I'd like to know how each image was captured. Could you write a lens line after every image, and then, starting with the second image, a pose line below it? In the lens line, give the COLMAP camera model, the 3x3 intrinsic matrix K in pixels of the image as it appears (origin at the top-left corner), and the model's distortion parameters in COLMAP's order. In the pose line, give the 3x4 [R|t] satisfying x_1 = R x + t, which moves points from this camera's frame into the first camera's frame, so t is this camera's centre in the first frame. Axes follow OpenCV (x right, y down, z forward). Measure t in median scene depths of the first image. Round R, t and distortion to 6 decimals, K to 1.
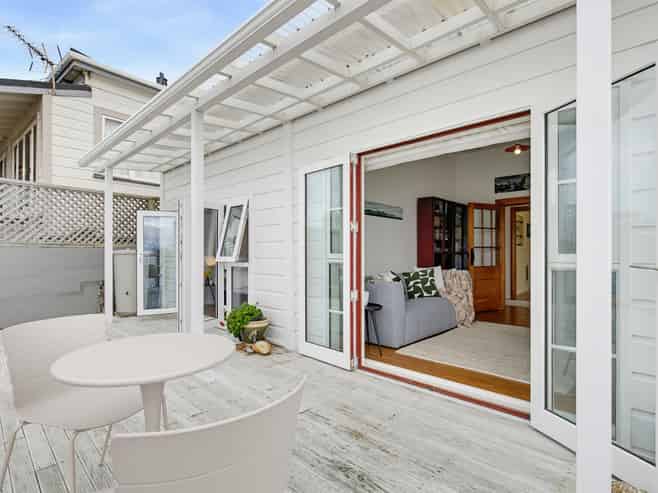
lens RADIAL K [[372.8, 0, 329.0], [0, 372.8, 246.5], [0, 0, 1]] dist [0.000334, 0.000037]
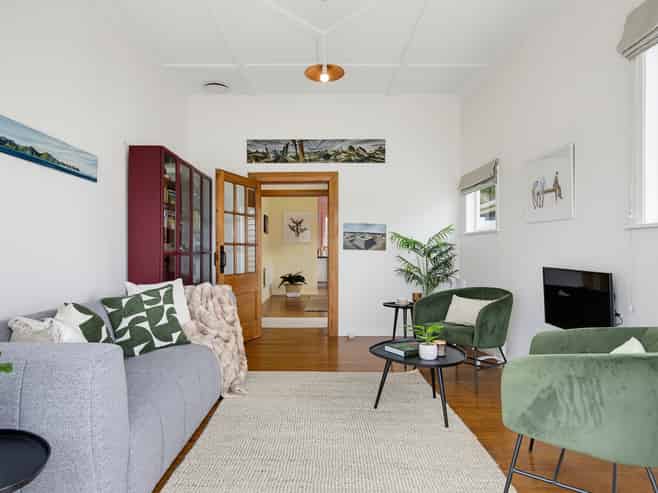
lens RADIAL K [[426.0, 0, 329.0], [0, 426.0, 246.5], [0, 0, 1]] dist [0.000064, 0.001185]
pose [[0.744928, 0.002150, 0.667141, 0.061951], [-0.004834, 0.999986, 0.002174, 0.005937], [-0.667127, -0.004844, 0.744928, 0.449899]]
